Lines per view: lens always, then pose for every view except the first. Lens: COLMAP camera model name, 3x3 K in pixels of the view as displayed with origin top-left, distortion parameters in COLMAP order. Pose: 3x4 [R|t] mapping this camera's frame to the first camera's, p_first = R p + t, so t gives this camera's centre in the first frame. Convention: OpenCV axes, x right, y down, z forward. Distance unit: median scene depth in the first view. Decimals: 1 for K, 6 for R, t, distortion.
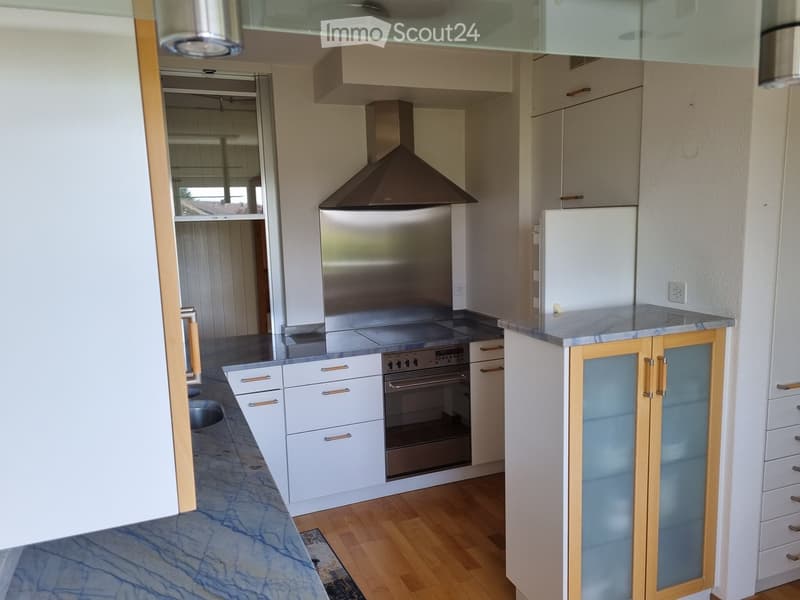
lens RADIAL K [[602.9, 0, 402.0], [0, 602.9, 304.9], [0, 0, 1]] dist [0.055760, -0.024060]
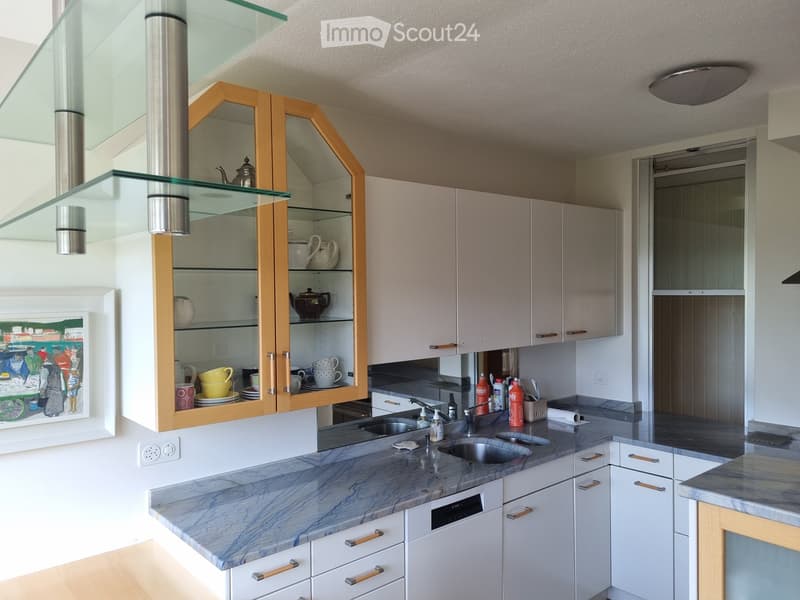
lens RADIAL K [[602.9, 0, 401.7], [0, 602.9, 300.4], [0, 0, 1]] dist [0.055760, -0.024060]
pose [[0.317324, 0.046380, -0.947182, 0.493035], [-0.142143, 0.989846, 0.000849, -0.066752], [0.937604, 0.134366, 0.320694, 0.250522]]
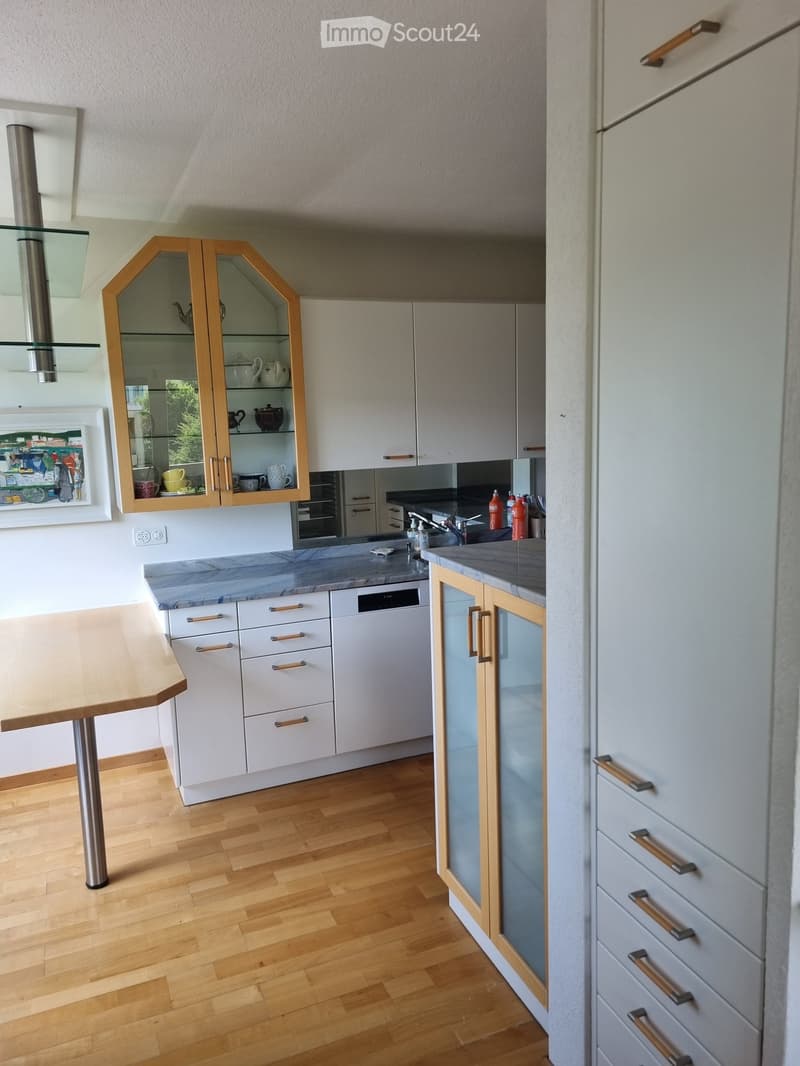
lens RADIAL K [[803.4, 0, 400.9], [0, 803.4, 527.5], [0, 0, 1]] dist [0.055760, -0.024060]
pose [[0.006175, 0.178679, -0.983888, 0.880931], [-0.121424, 0.976760, 0.176623, -0.115979], [0.992581, 0.118377, 0.027728, 0.545156]]
